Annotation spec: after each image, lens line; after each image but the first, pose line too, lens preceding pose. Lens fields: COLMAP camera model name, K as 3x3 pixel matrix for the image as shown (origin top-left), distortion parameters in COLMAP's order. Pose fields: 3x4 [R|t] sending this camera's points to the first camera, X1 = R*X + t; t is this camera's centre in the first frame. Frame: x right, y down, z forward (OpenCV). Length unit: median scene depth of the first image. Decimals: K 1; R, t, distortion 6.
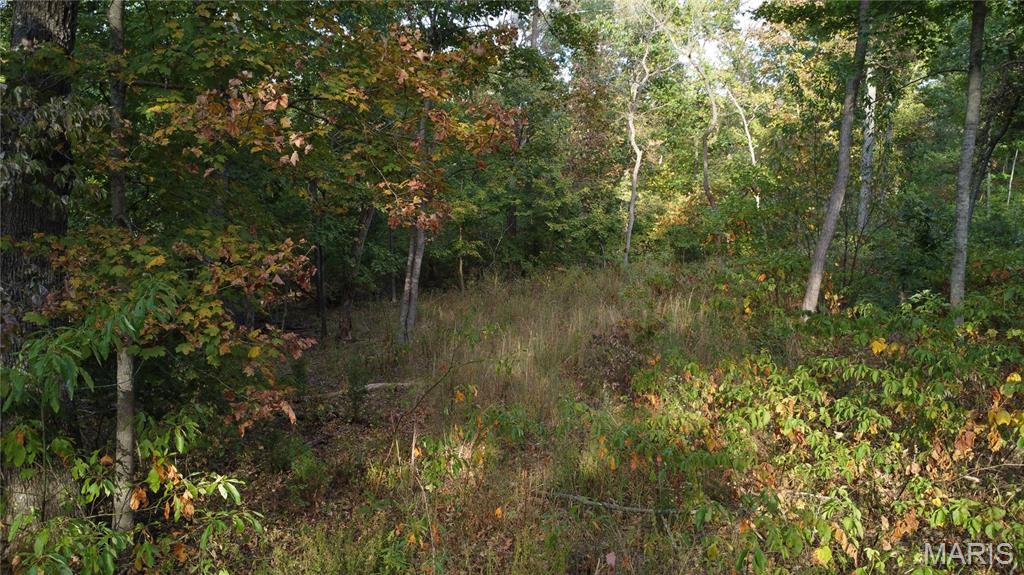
lens RADIAL K [[746.1, 0, 511.8], [0, 746.1, 287.4], [0, 0, 1]] dist [-0.024527, -0.010712]
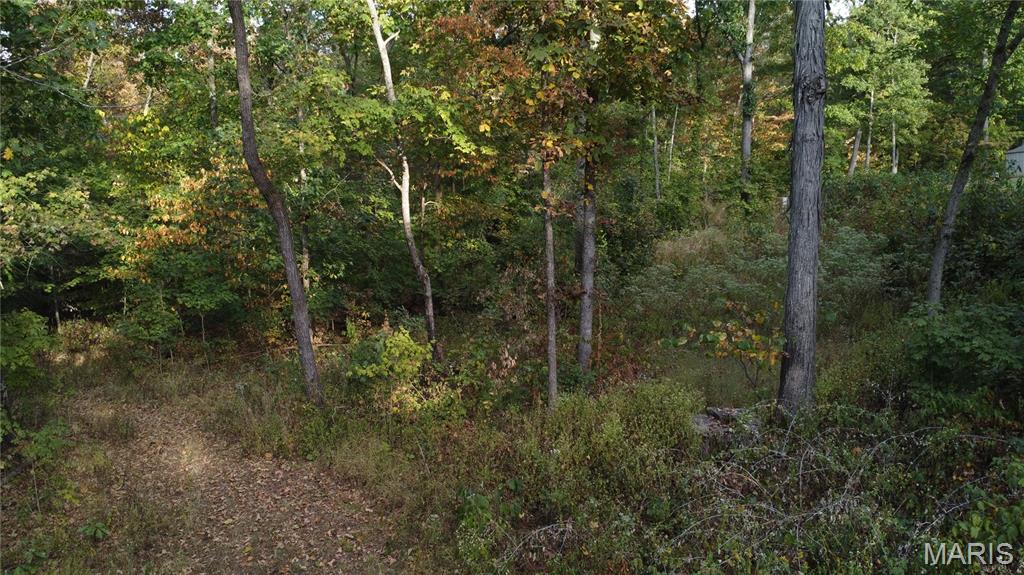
lens RADIAL K [[746.1, 0, 511.7], [0, 746.1, 287.8], [0, 0, 1]] dist [-0.024527, -0.010712]
pose [[0.819377, -0.100297, 0.564413, 0.133041], [0.073649, 0.994834, 0.069864, -0.074968], [-0.568505, -0.015676, 0.822531, 0.532728]]
